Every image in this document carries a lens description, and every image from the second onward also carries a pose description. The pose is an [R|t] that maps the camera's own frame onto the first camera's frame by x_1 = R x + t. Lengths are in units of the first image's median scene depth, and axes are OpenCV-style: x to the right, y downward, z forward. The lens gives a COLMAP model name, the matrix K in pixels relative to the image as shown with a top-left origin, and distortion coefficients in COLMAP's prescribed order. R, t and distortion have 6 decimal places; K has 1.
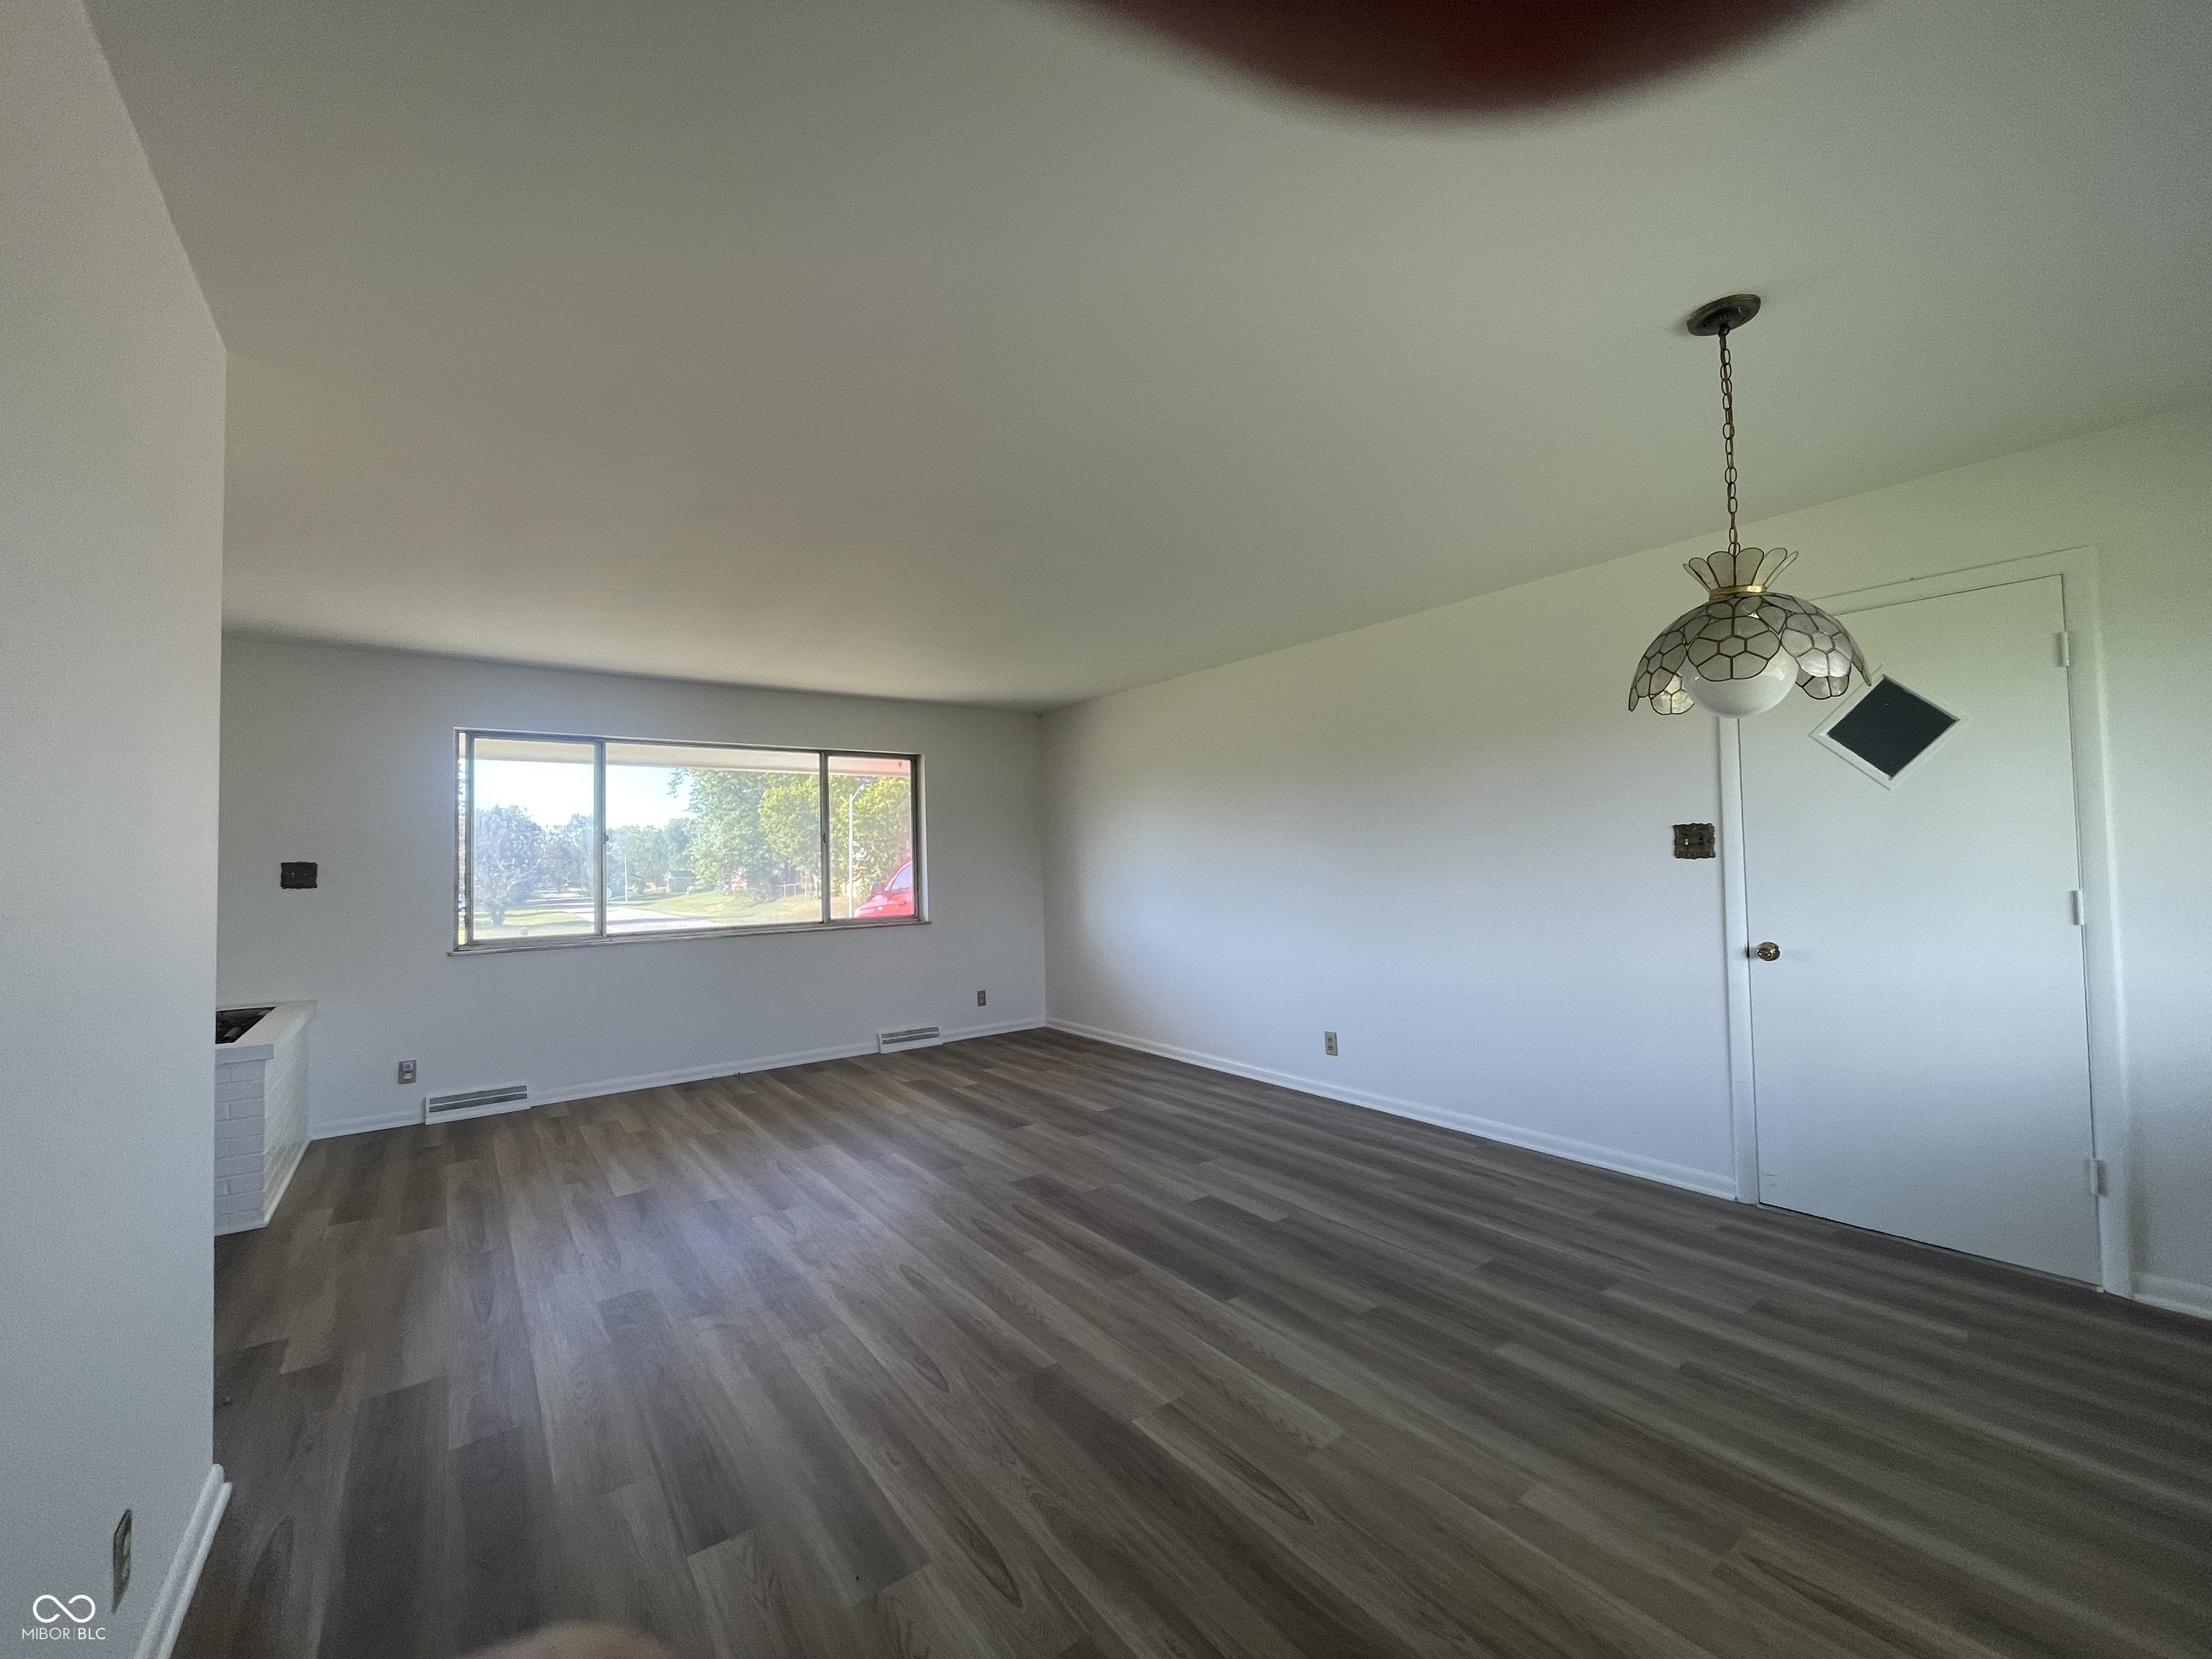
lens RADIAL K [[890.5, 0, 1105.7], [0, 890.5, 835.5], [0, 0, 1]] dist [-0.013483, -0.000093]
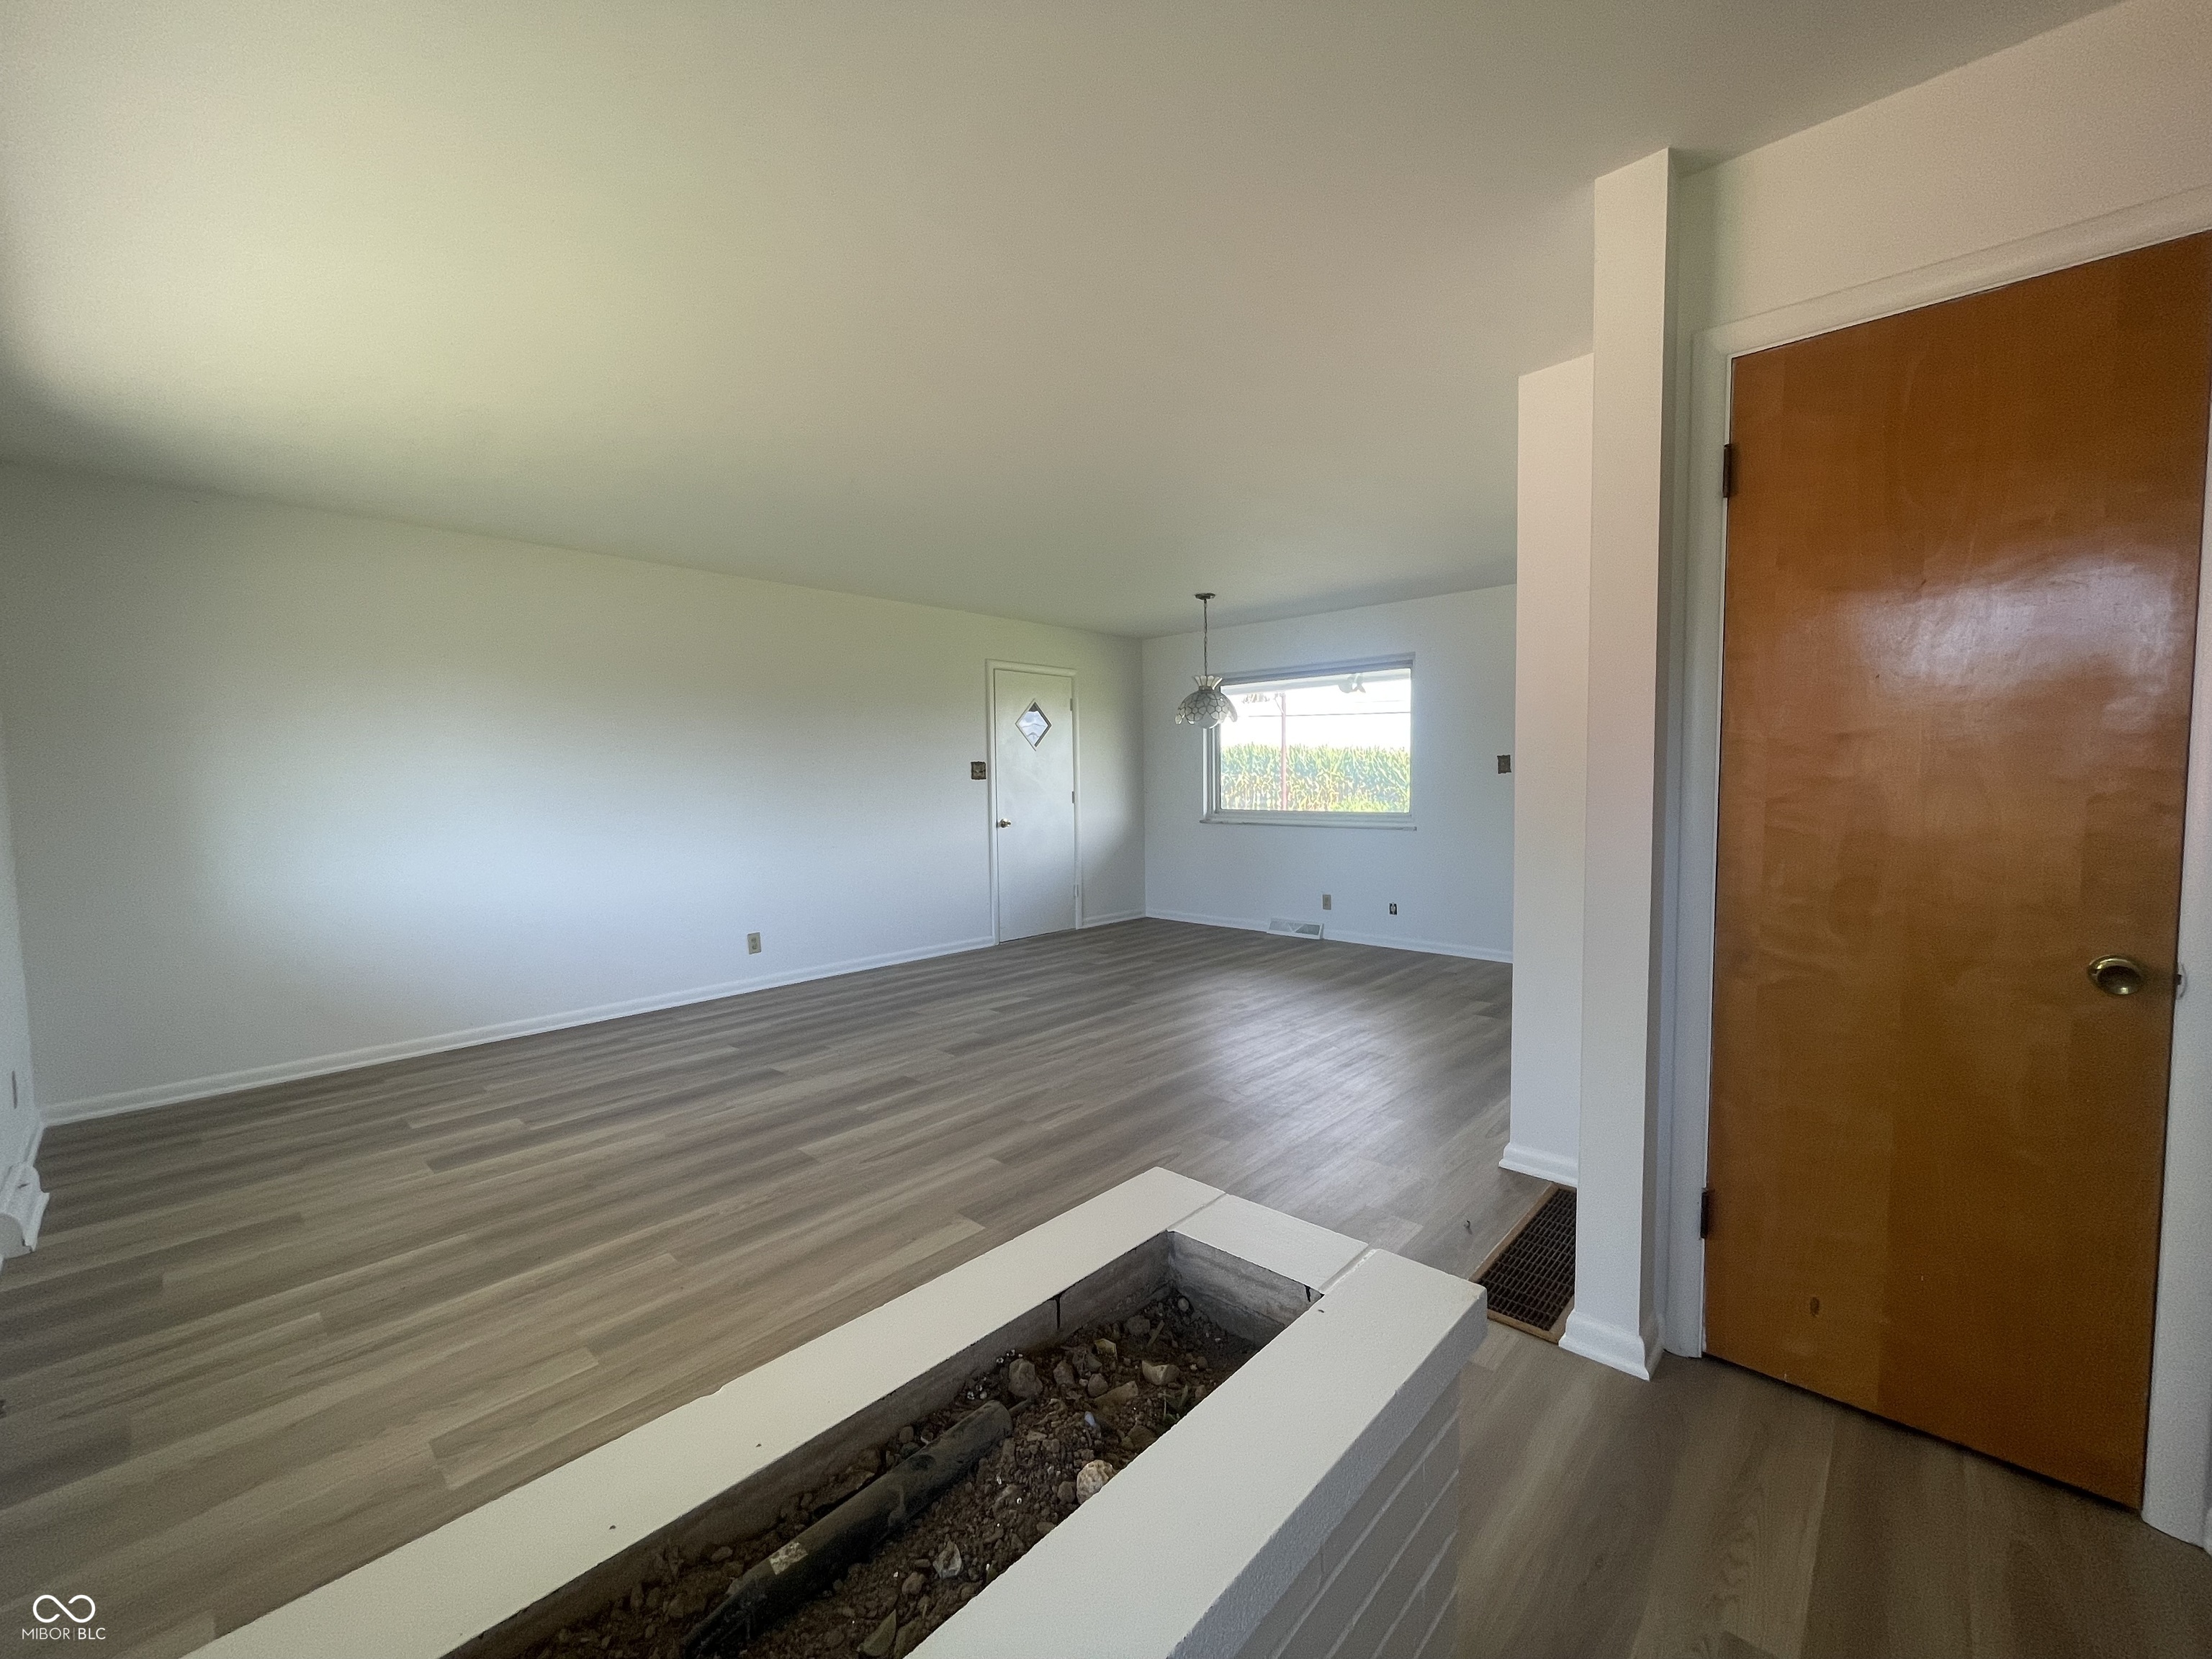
lens RADIAL K [[890.5, 0, 1108.5], [0, 890.5, 828.6], [0, 0, 1]] dist [-0.013483, -0.000093]
pose [[-0.180815, -0.036465, 0.982841, -1.169826], [-0.008773, 0.999332, 0.035463, 0.055473], [-0.983478, -0.002210, -0.181014, 0.954134]]
